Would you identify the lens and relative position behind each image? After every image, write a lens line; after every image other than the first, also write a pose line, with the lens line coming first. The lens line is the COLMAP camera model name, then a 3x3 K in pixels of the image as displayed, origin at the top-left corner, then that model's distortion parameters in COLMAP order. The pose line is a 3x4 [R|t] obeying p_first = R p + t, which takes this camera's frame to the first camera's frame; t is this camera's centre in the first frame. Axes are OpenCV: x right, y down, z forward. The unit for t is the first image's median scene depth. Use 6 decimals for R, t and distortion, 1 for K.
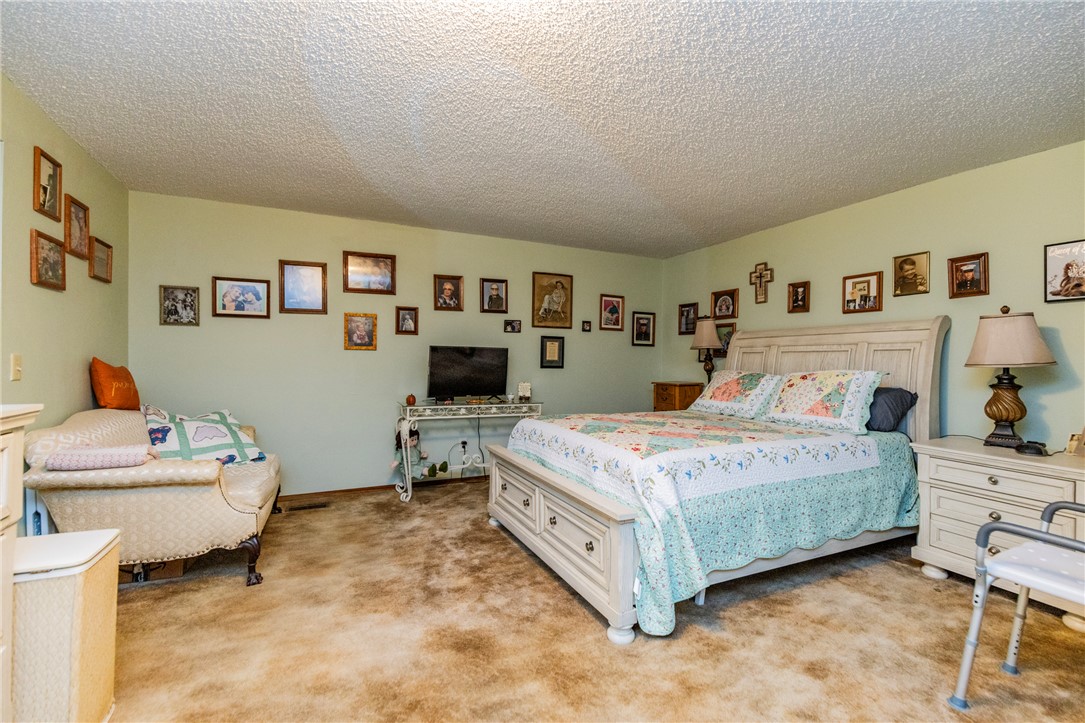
lens RADIAL K [[475.1, 0, 542.5], [0, 475.1, 361.5], [0, 0, 1]] dist [0.000227, 0.000054]
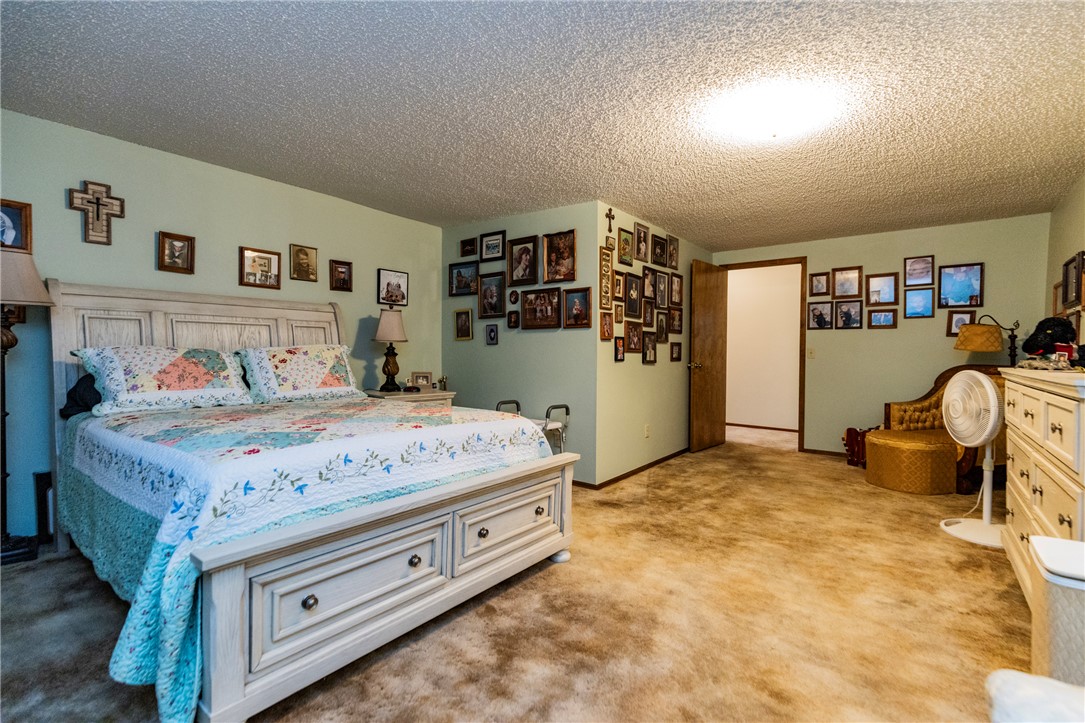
lens RADIAL K [[496.5, 0, 545.7], [0, 496.5, 362.9], [0, 0, 1]] dist [0.019027, -0.009486]
pose [[-0.458031, -0.033687, 0.888298, -0.561826], [-0.012350, 0.999426, 0.031534, 0.016002], [-0.888850, 0.003473, -0.458184, 0.958202]]
